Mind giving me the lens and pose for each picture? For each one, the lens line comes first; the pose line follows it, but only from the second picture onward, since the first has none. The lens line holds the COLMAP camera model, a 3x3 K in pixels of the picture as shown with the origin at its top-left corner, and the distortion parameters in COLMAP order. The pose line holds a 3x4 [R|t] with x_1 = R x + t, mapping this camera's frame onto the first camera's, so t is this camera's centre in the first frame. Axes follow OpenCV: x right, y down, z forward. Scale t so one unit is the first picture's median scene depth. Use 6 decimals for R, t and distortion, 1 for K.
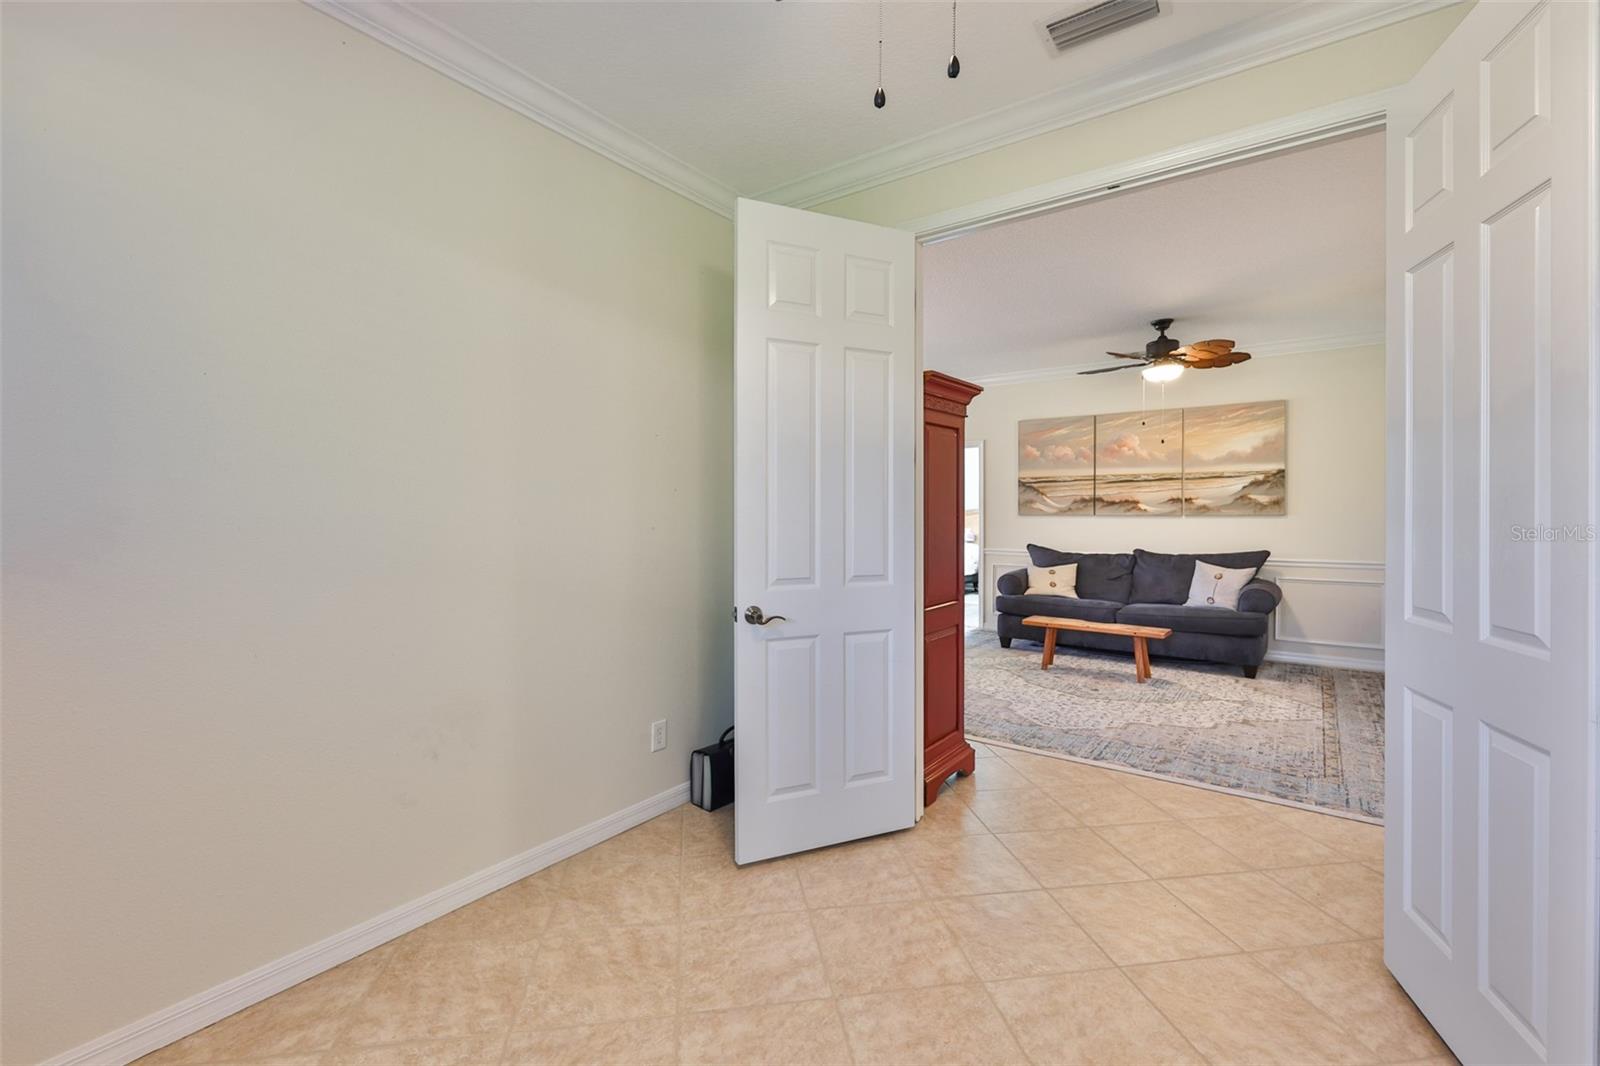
lens RADIAL K [[677.6, 0, 798.9], [0, 677.6, 513.7], [0, 0, 1]] dist [-0.001181, 0.000051]
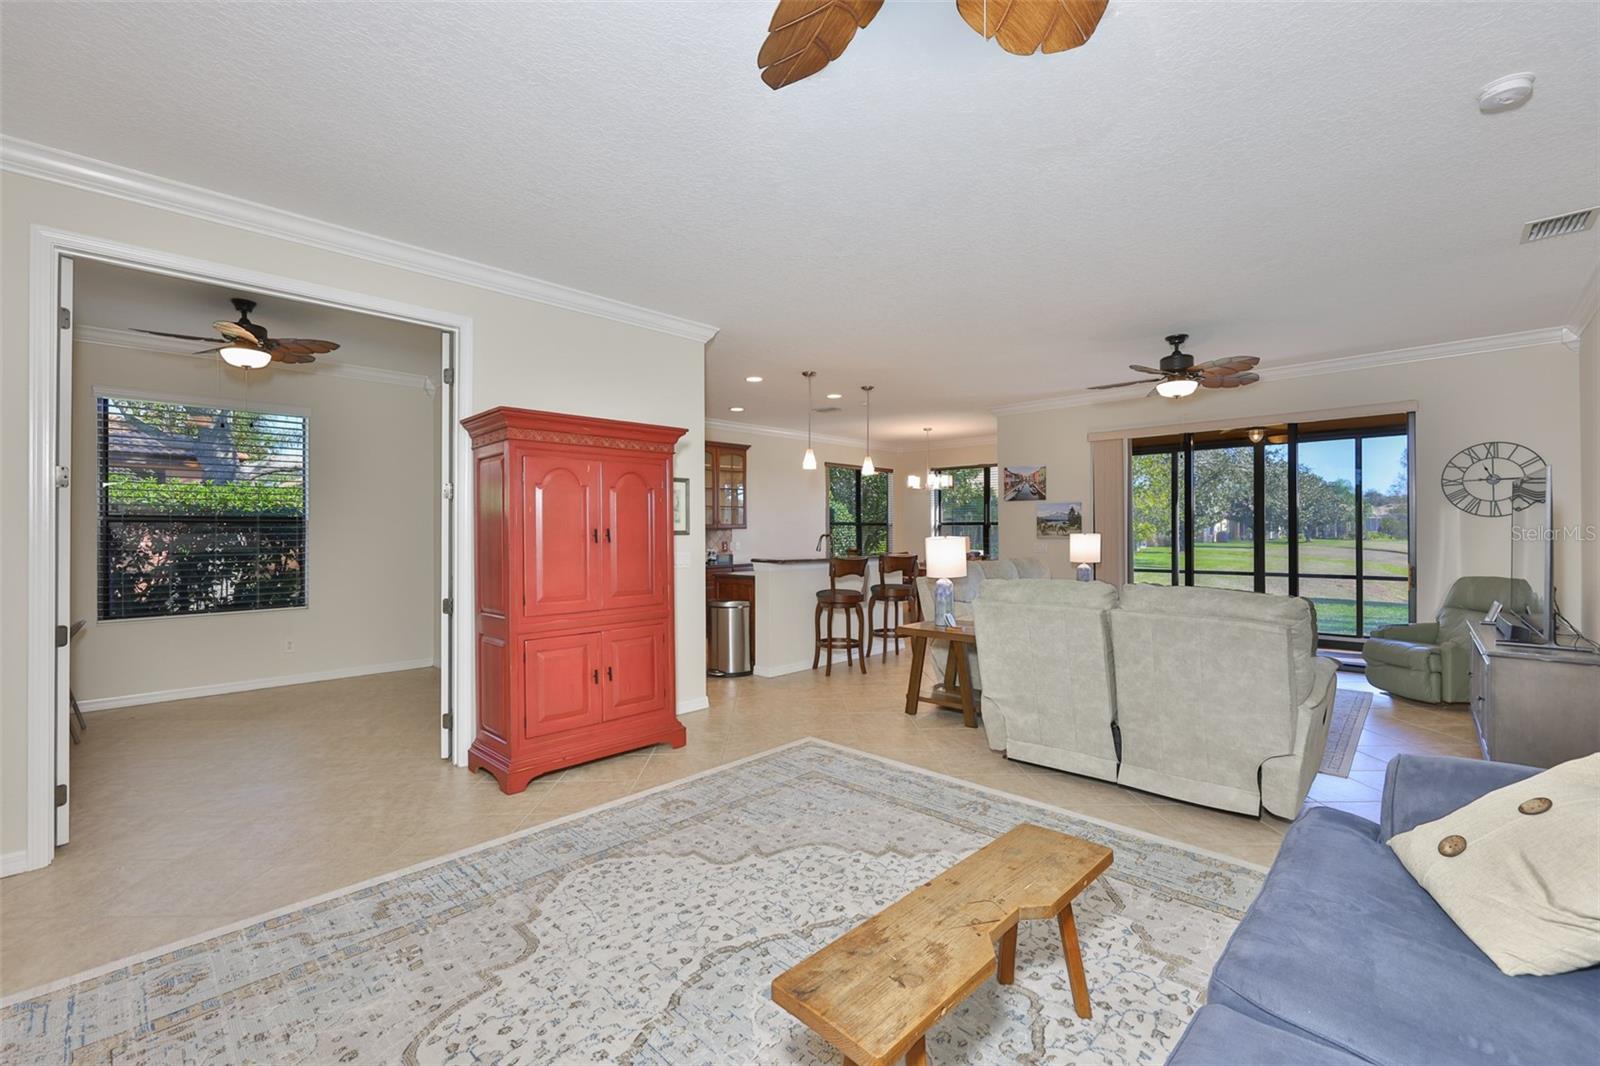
lens RADIAL K [[677.6, 0, 785.5], [0, 677.6, 537.3], [0, 0, 1]] dist [-0.001181, 0.000051]
pose [[-0.133677, 0.003547, -0.991019, 0.628637], [0.003809, 0.999988, 0.003066, 0.000985], [0.991018, -0.003365, -0.133689, 0.815830]]
